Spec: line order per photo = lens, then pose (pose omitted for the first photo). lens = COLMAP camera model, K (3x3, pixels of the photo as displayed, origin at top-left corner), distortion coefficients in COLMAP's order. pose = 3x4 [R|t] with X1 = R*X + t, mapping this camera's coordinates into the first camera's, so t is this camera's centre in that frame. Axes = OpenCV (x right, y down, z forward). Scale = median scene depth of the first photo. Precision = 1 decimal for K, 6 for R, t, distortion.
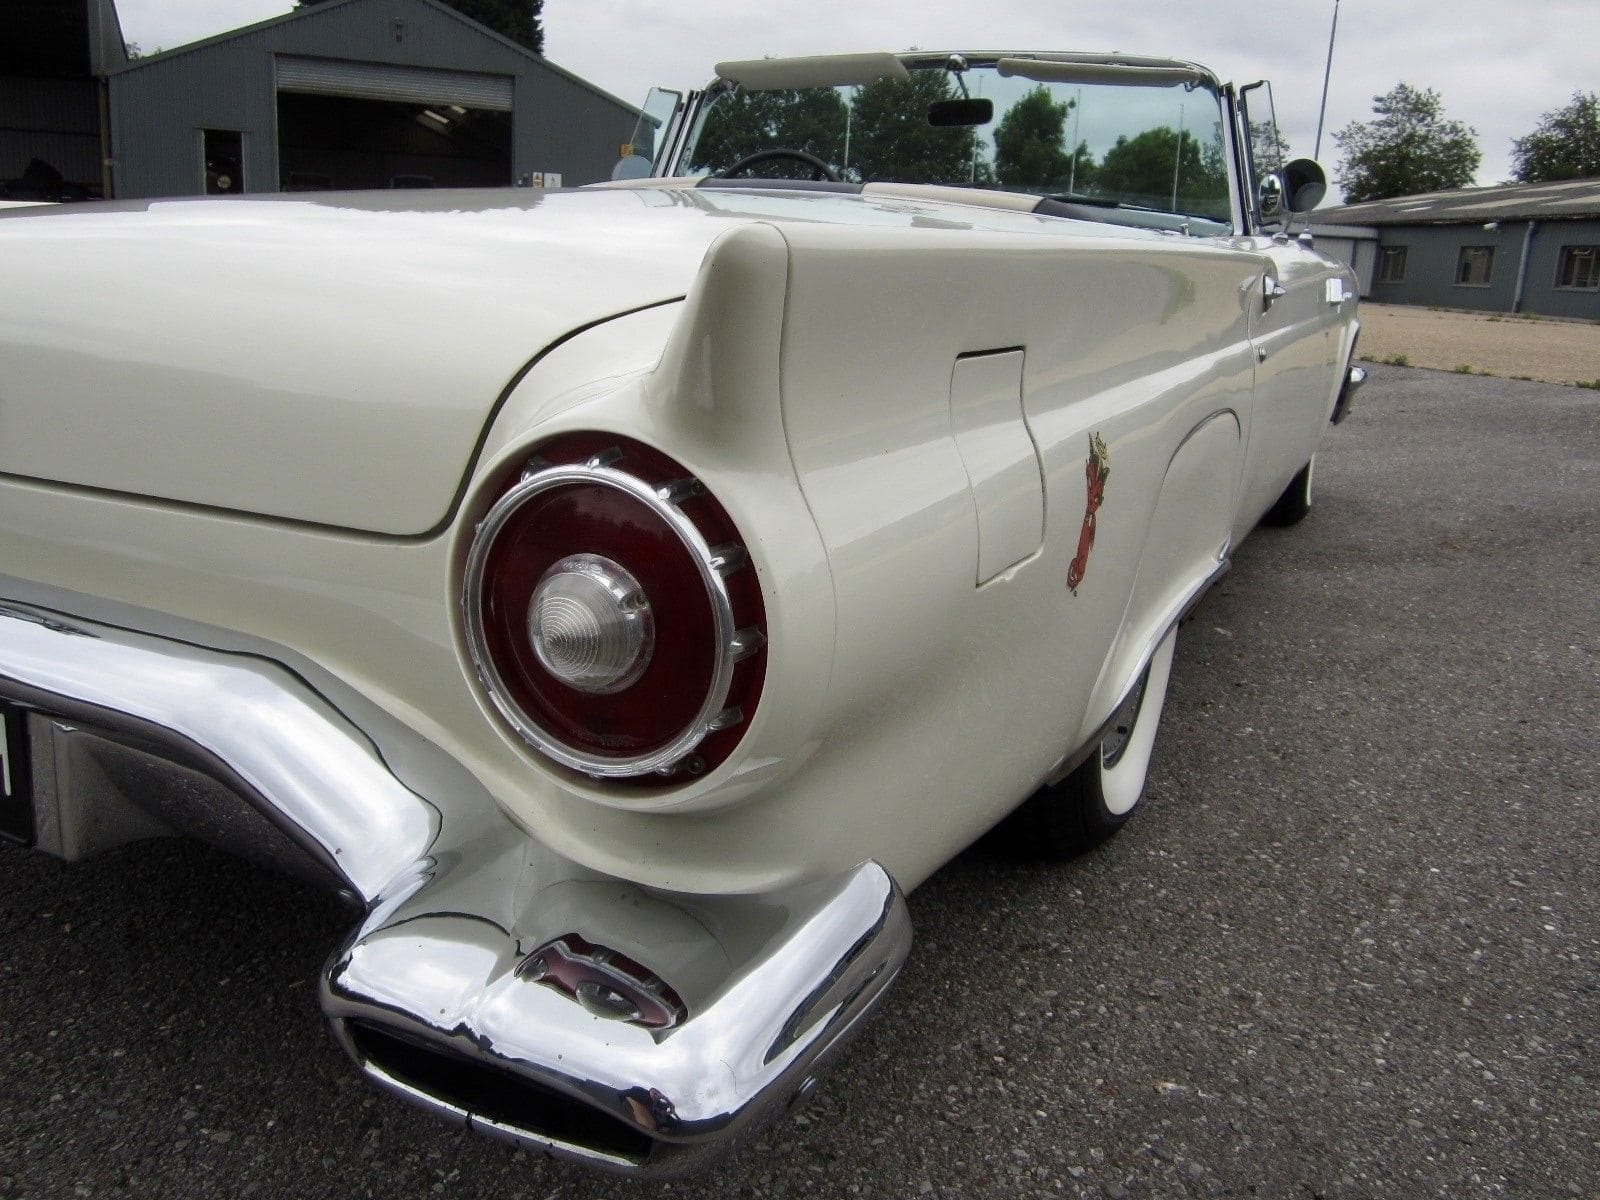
lens RADIAL K [[1302.1, 0, 803.2], [0, 1302.1, 600.8], [0, 0, 1]] dist [-0.052118, 0.017365]
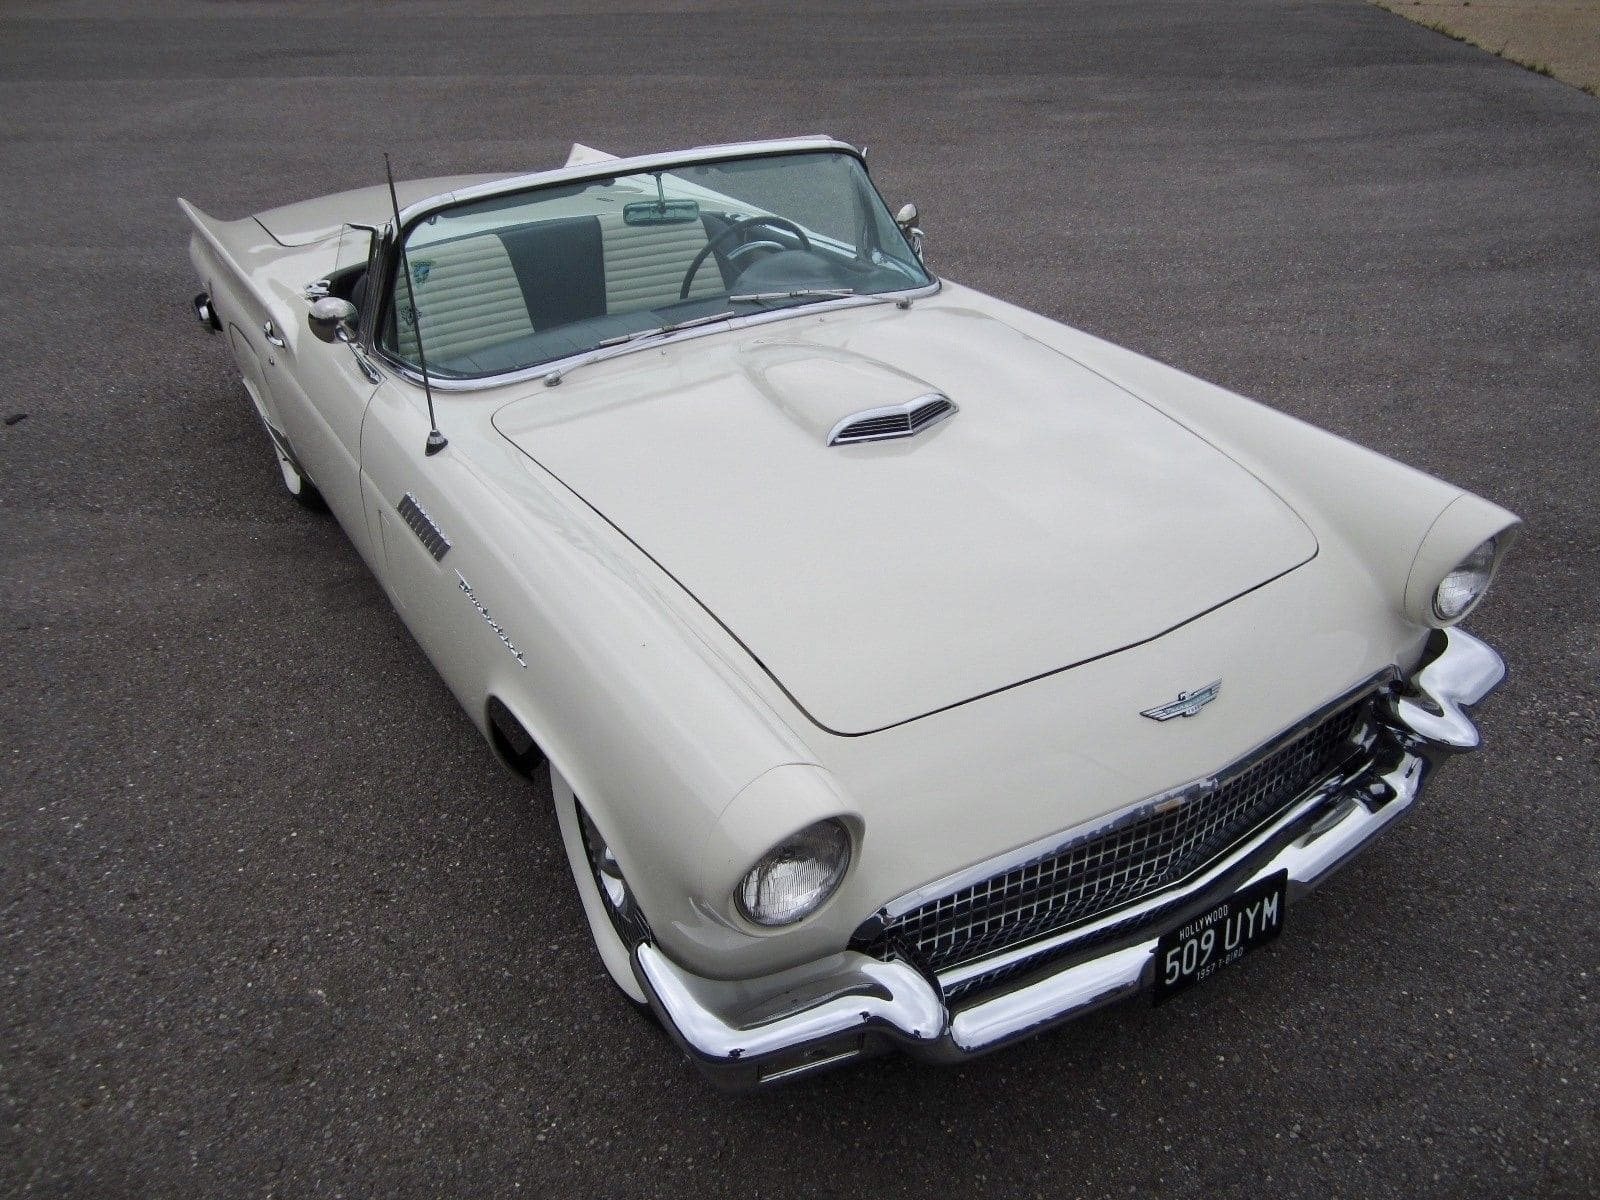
lens RADIAL K [[1302.1, 0, 799.0], [0, 1302.1, 608.8], [0, 0, 1]] dist [-0.052118, 0.017365]
pose [[0.888793, 0.179848, -0.421546, 1.647752], [-0.070765, 0.962610, 0.261485, -0.733224], [0.452812, -0.202575, 0.868288, -0.224744]]
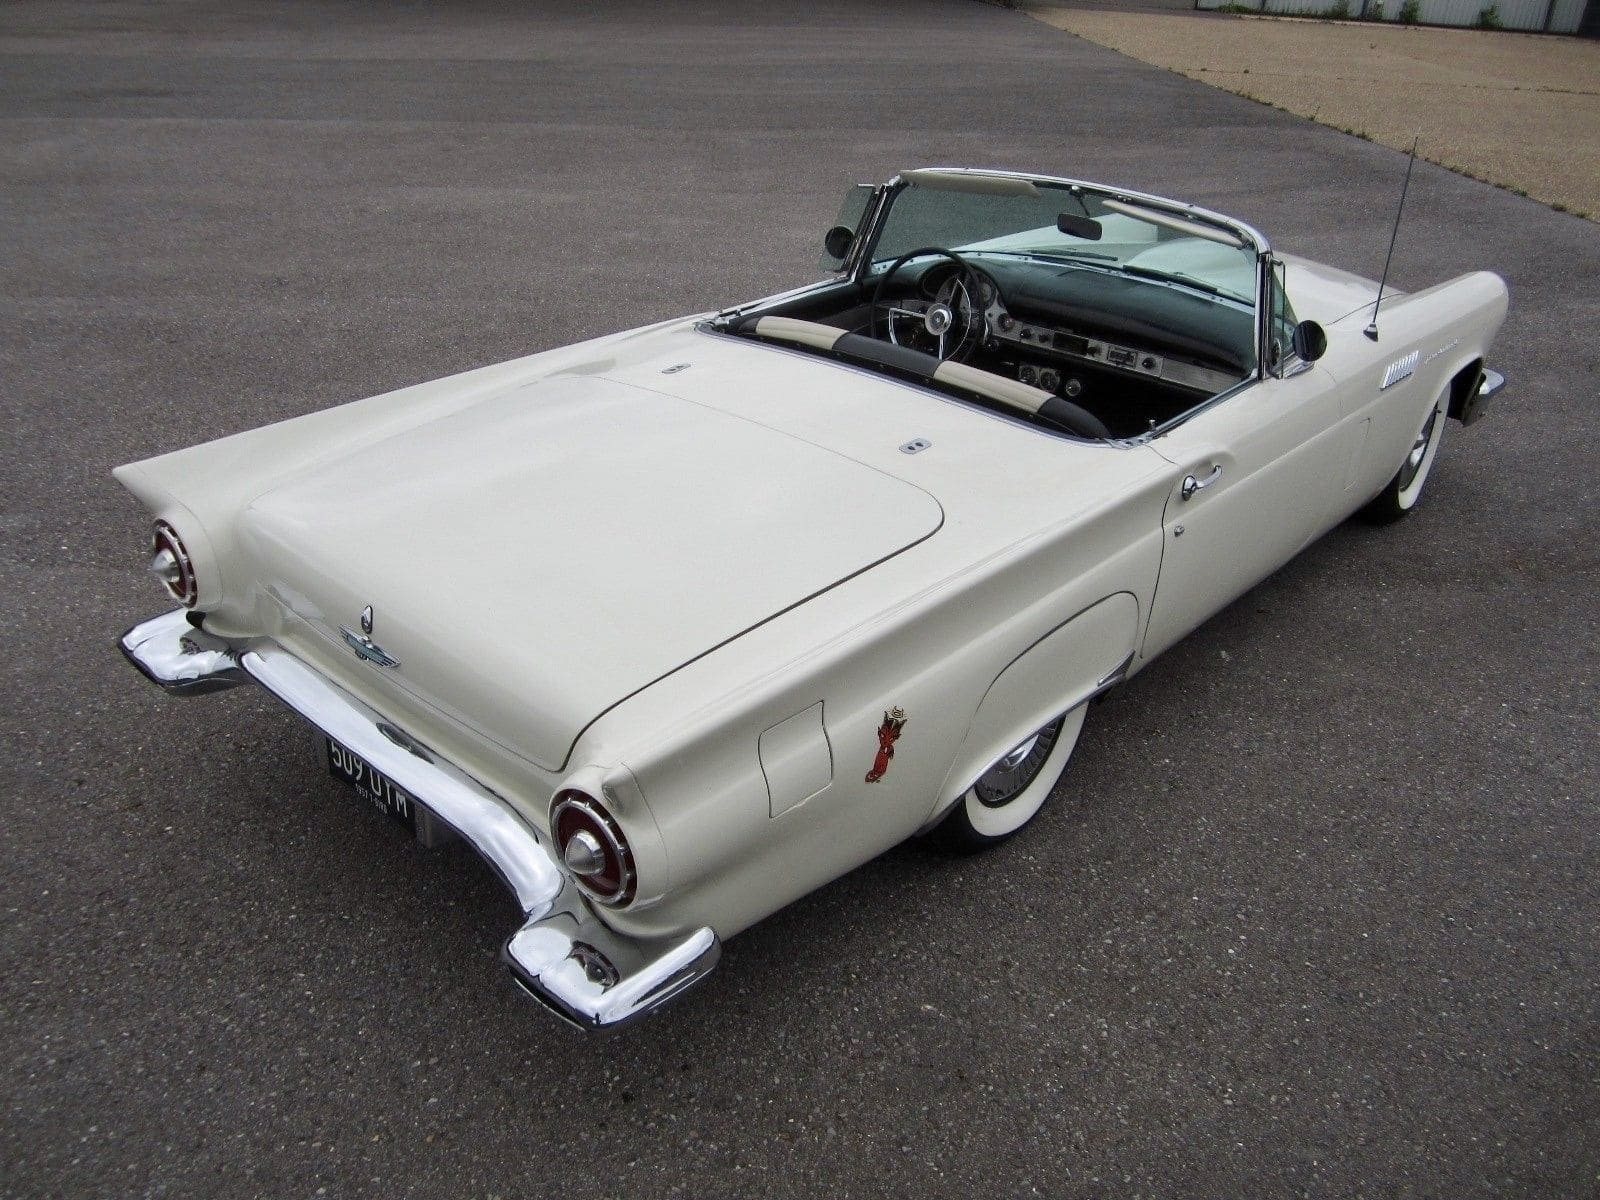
lens RADIAL K [[1302.1, 0, 815.1], [0, 1302.1, 598.3], [0, 0, 1]] dist [-0.052118, 0.017365]
pose [[0.963295, 0.115185, -0.242476, 0.536080], [-0.064132, 0.975856, 0.208786, -0.654316], [0.260671, -0.185572, 0.947425, -0.832599]]
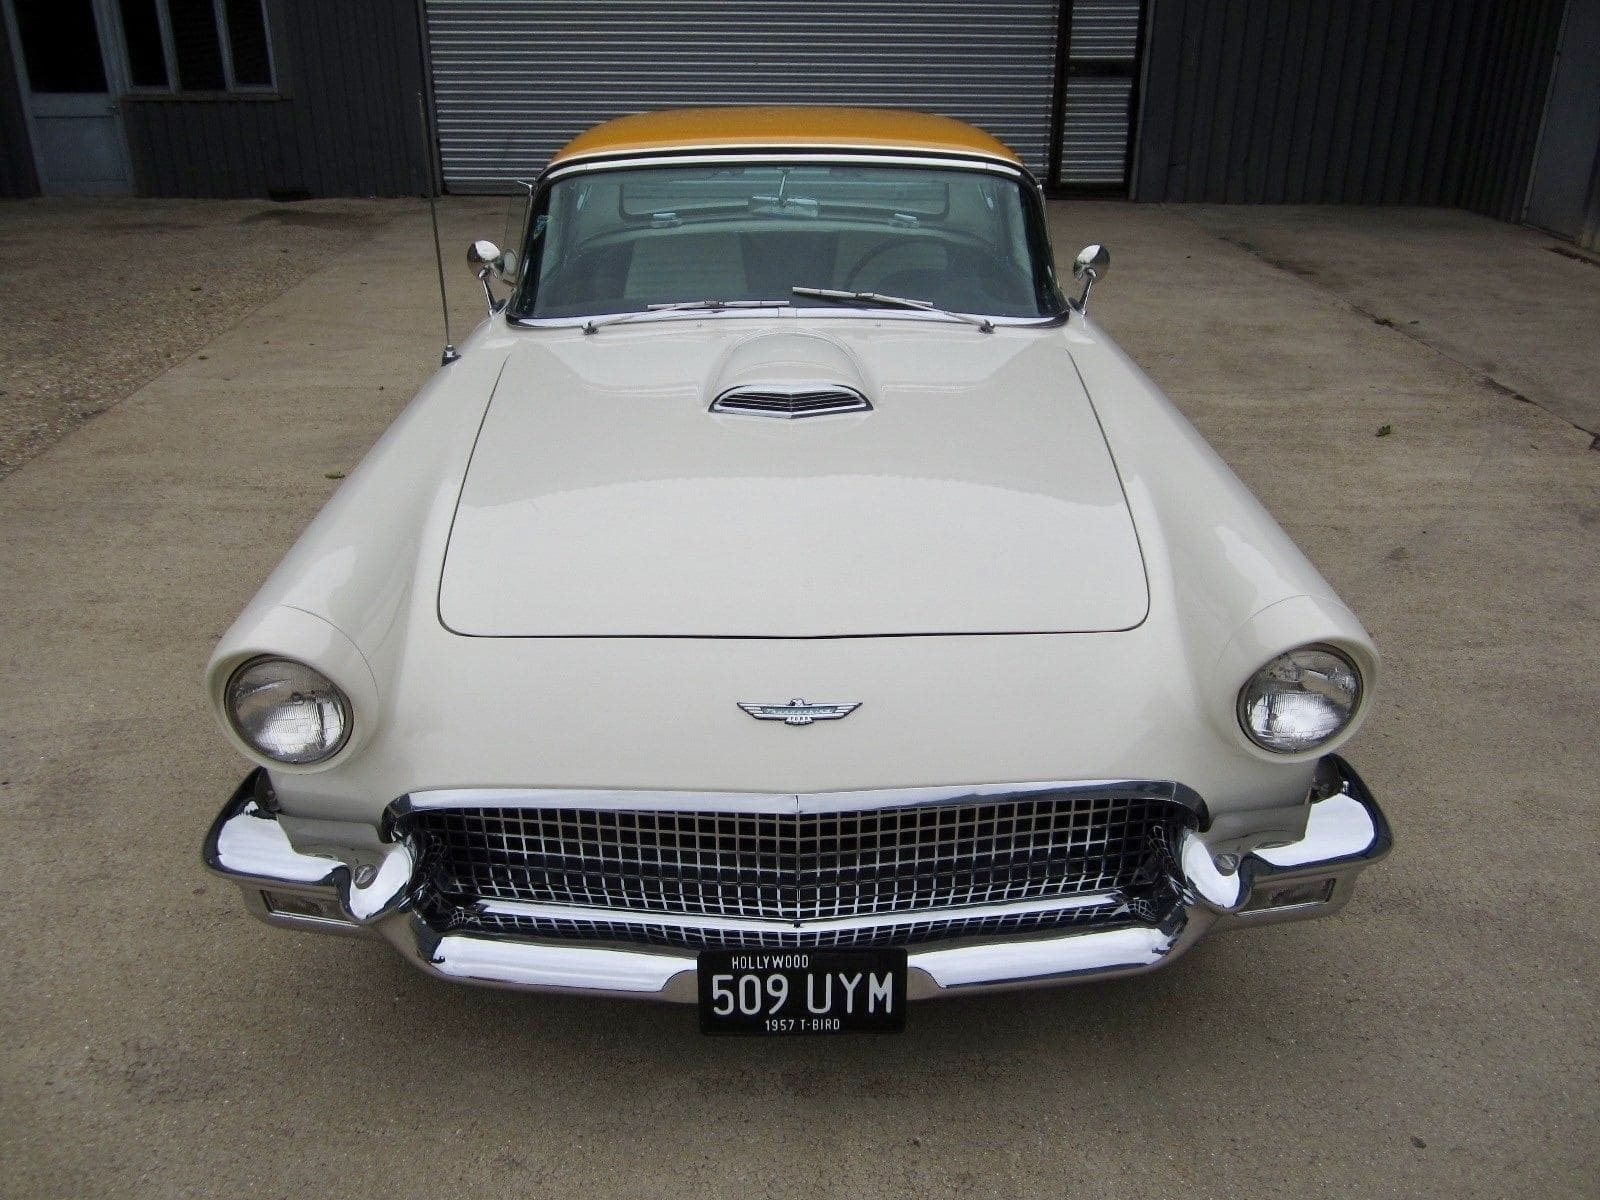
lens RADIAL K [[1302.1, 0, 798.0], [0, 1302.1, 578.1], [0, 0, 1]] dist [-0.052118, 0.017365]
pose [[0.532590, 0.317252, -0.784665, 2.529519], [-0.210273, 0.947621, 0.240416, -0.723962], [0.819837, 0.036950, 0.571403, 0.545255]]
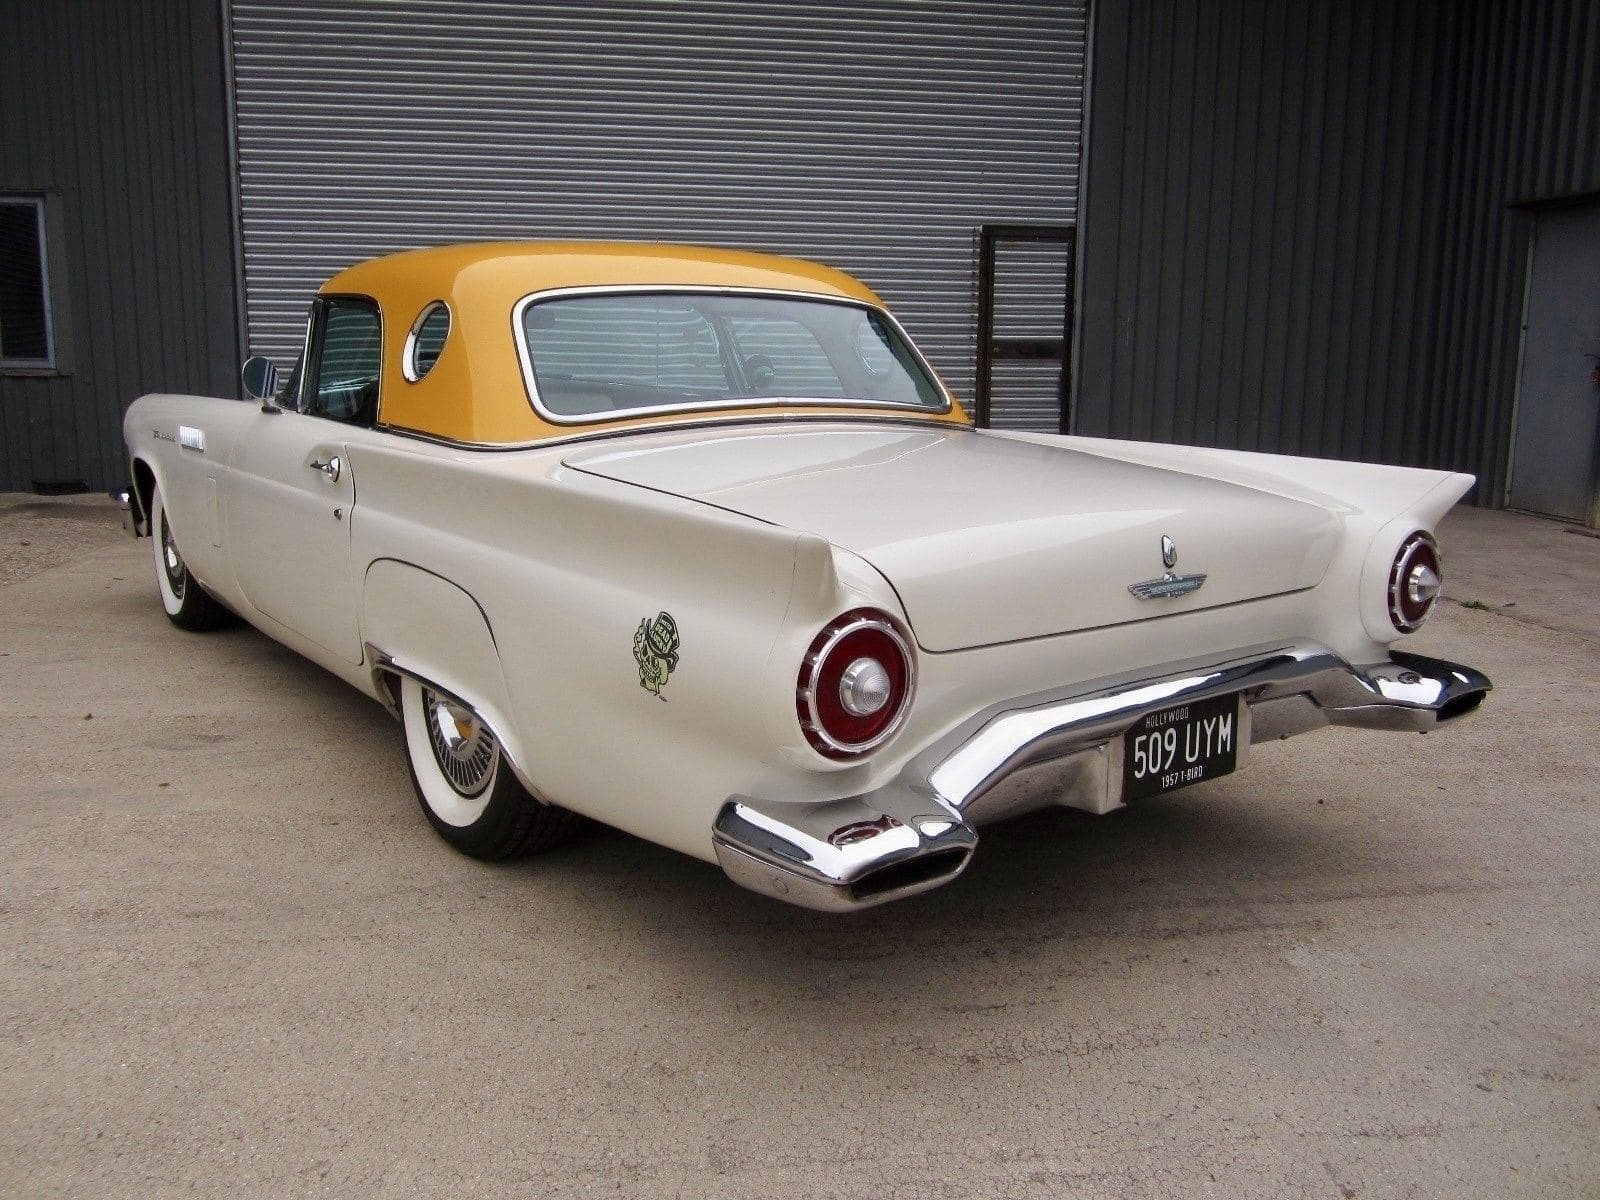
lens RADIAL K [[1302.1, 0, 797.6], [0, 1302.1, 594.0], [0, 0, 1]] dist [-0.052118, 0.017365]
pose [[0.626422, 0.113081, -0.771238, 1.111183], [-0.198219, 0.980005, -0.017309, -0.485161], [0.753860, 0.163716, 0.636311, 1.250141]]
